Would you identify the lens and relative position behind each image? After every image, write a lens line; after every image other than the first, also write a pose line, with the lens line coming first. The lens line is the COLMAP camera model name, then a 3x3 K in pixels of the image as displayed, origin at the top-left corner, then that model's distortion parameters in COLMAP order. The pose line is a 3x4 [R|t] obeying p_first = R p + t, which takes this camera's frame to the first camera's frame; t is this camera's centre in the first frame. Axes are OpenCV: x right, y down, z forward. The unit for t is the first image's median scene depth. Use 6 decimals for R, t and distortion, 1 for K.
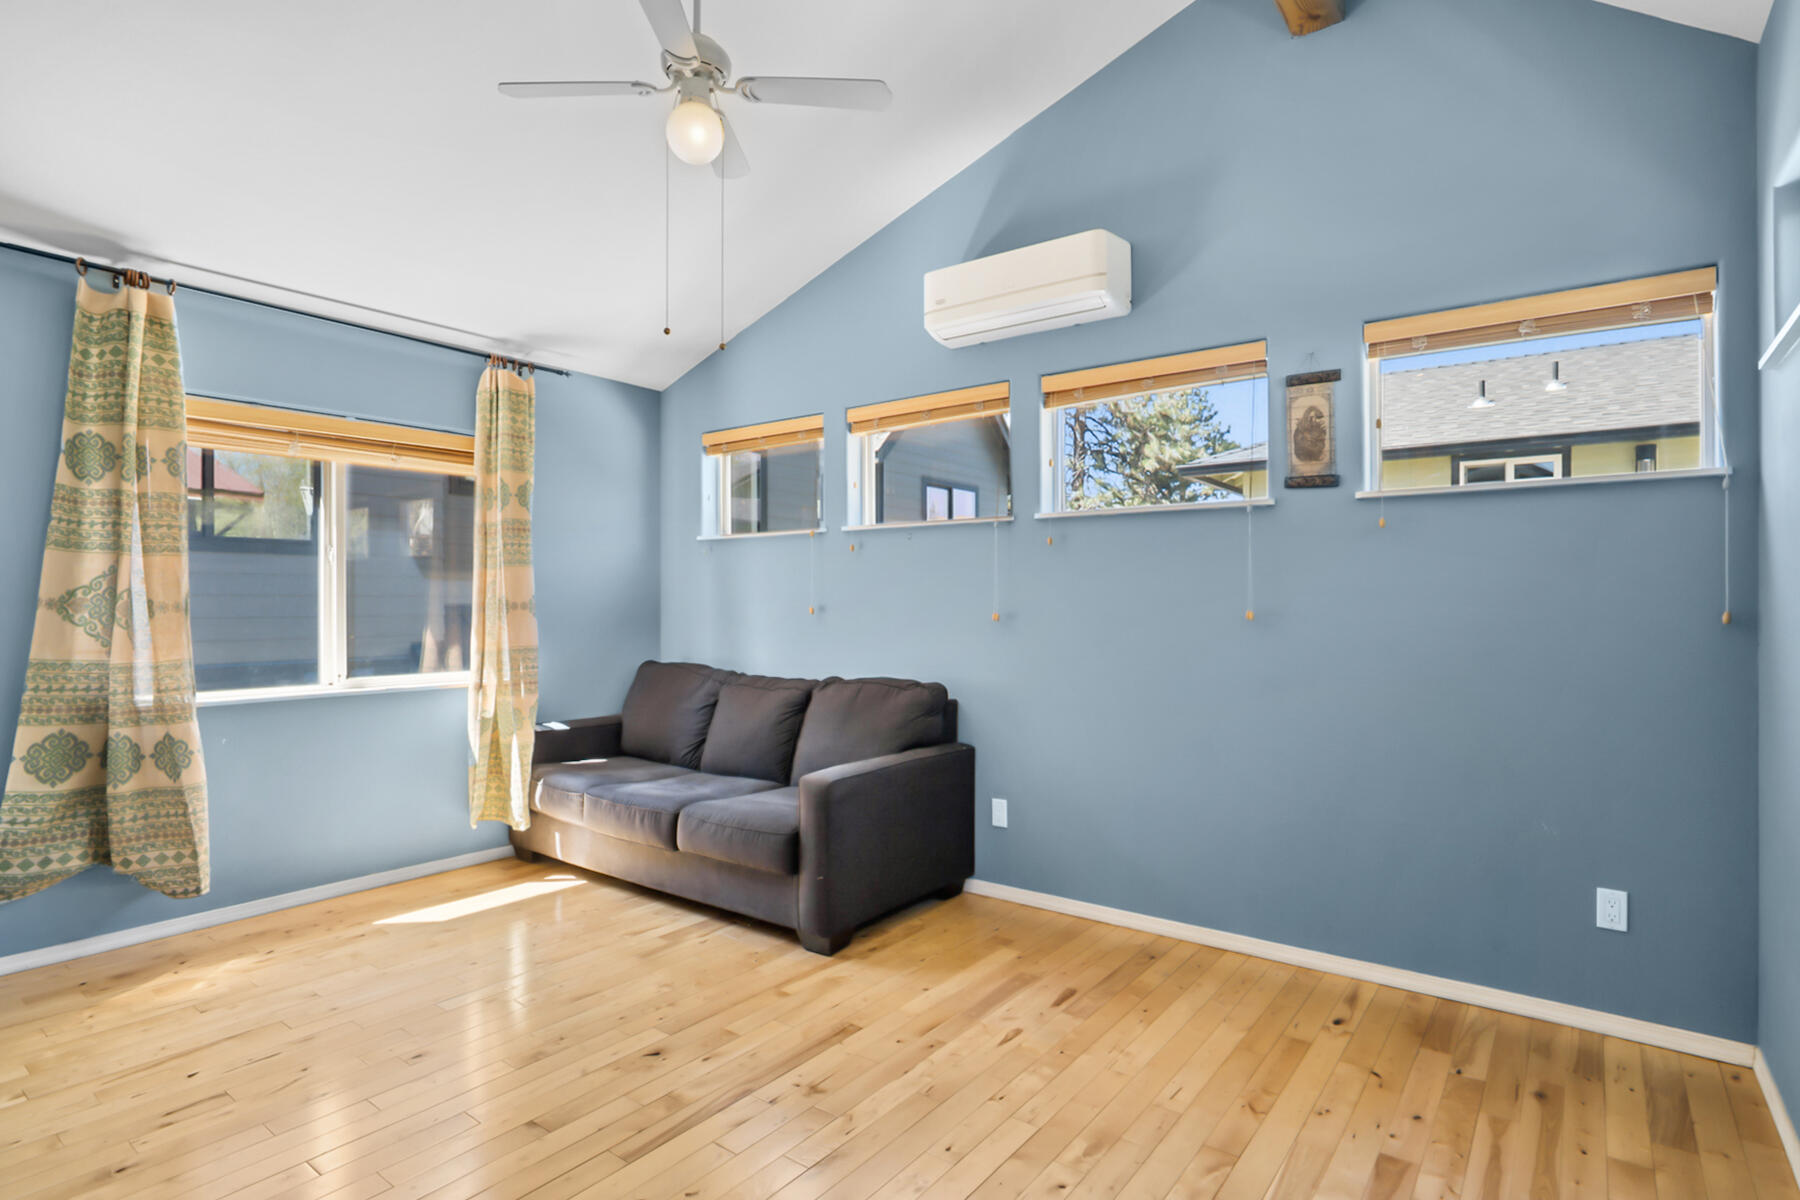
lens RADIAL K [[911.5, 0, 905.4], [0, 911.5, 596.7], [0, 0, 1]] dist [-0.010101, -0.000114]
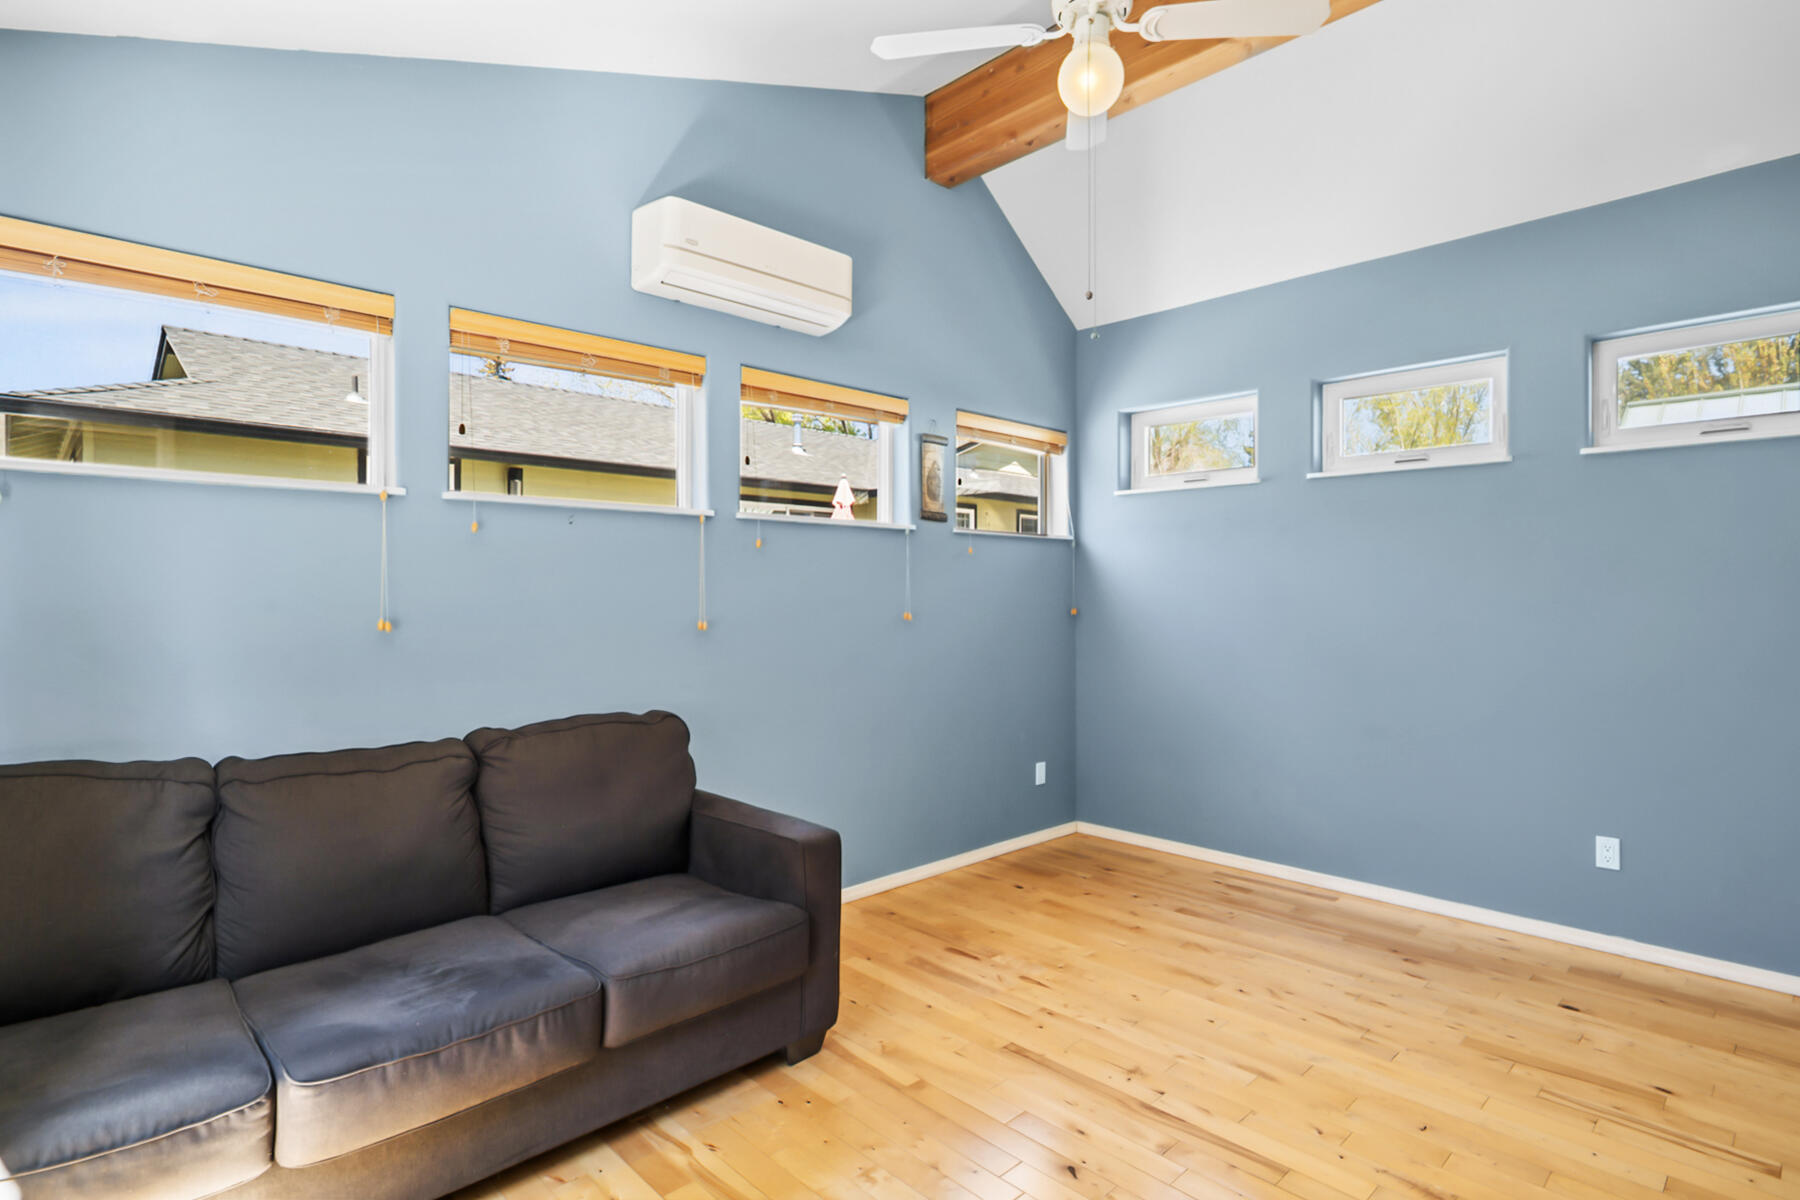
lens RADIAL K [[911.5, 0, 905.4], [0, 911.5, 596.7], [0, 0, 1]] dist [-0.010101, -0.000114]
pose [[0.154395, -0.004006, 0.988001, -0.921472], [-0.007894, 0.999955, 0.005288, -0.014519], [-0.987978, -0.008616, 0.154357, 0.853172]]
